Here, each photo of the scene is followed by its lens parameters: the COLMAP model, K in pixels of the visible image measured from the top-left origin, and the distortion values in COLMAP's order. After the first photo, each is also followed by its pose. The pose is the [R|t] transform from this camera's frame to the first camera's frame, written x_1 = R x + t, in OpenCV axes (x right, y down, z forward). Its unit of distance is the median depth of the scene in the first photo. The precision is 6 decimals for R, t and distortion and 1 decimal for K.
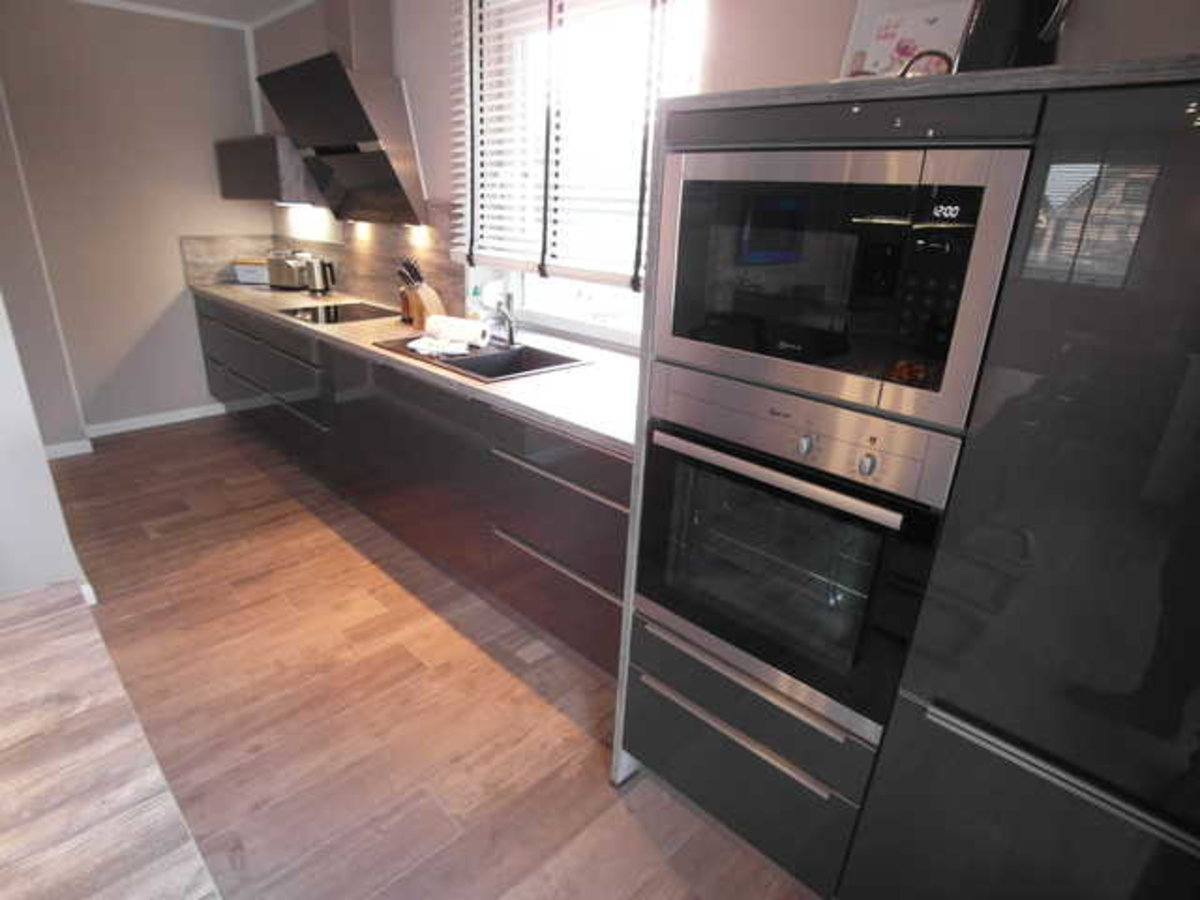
lens RADIAL K [[658.5, 0, 572.2], [0, 658.5, 467.0], [0, 0, 1]] dist [-0.112219, 0.053892]
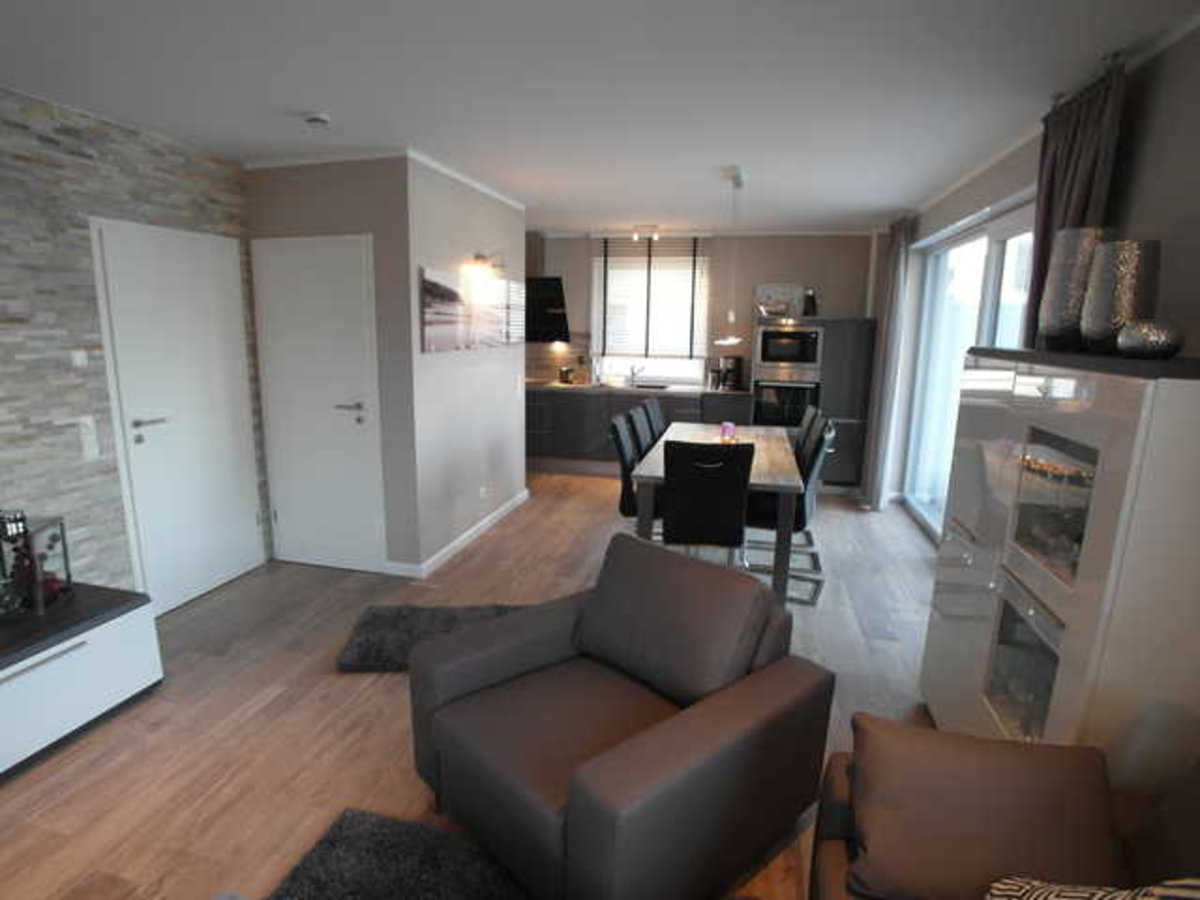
lens RADIAL K [[658.5, 0, 572.2], [0, 658.5, 467.0], [0, 0, 1]] dist [-0.112219, 0.053892]
pose [[0.850133, -0.140597, 0.507451, -1.805232], [0.217641, 0.971347, -0.095488, 0.358873], [-0.479486, 0.191619, 0.856373, -1.157406]]
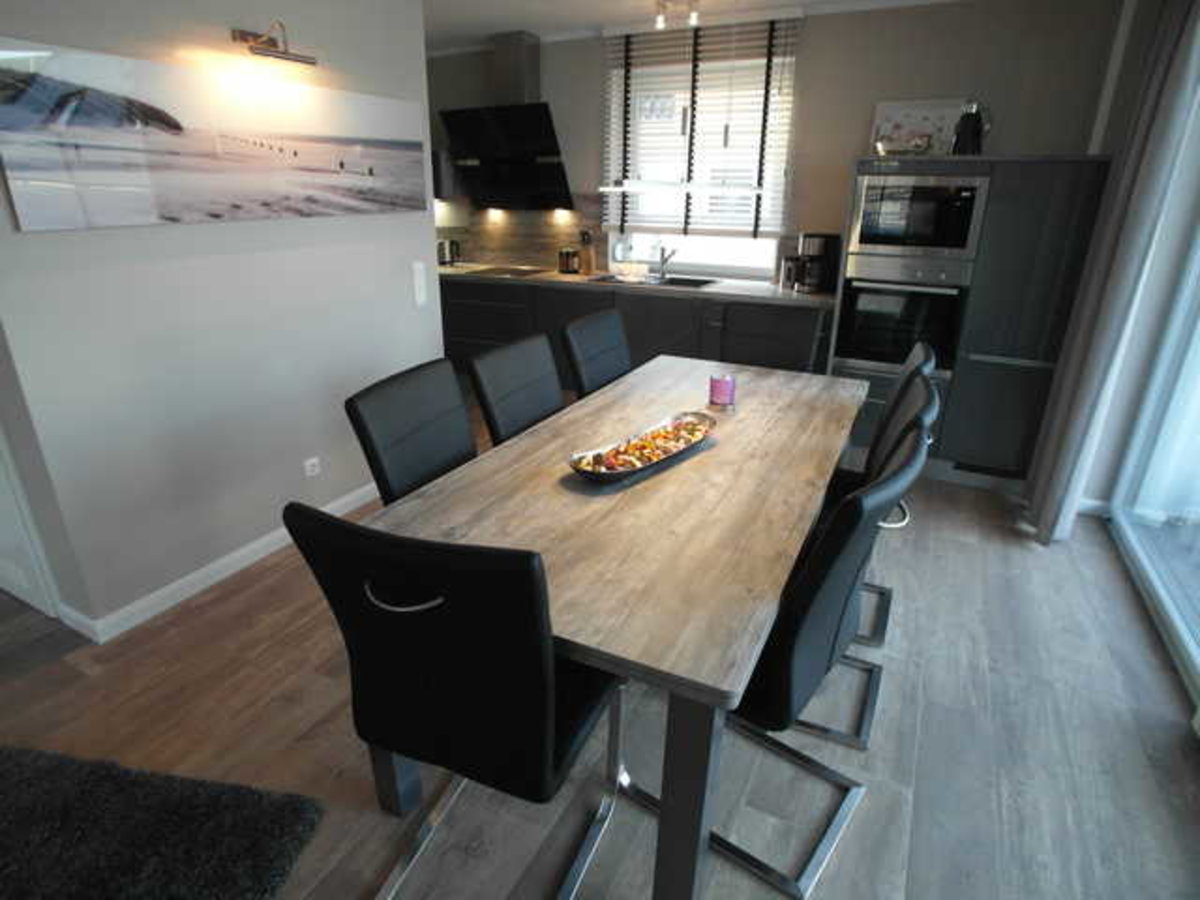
lens RADIAL K [[658.5, 0, 572.2], [0, 658.5, 467.0], [0, 0, 1]] dist [-0.112219, 0.053892]
pose [[0.948016, -0.156505, 0.277076, -0.917967], [0.152038, 0.987656, 0.037673, 0.213555], [-0.279552, 0.006411, 0.960109, -0.585459]]
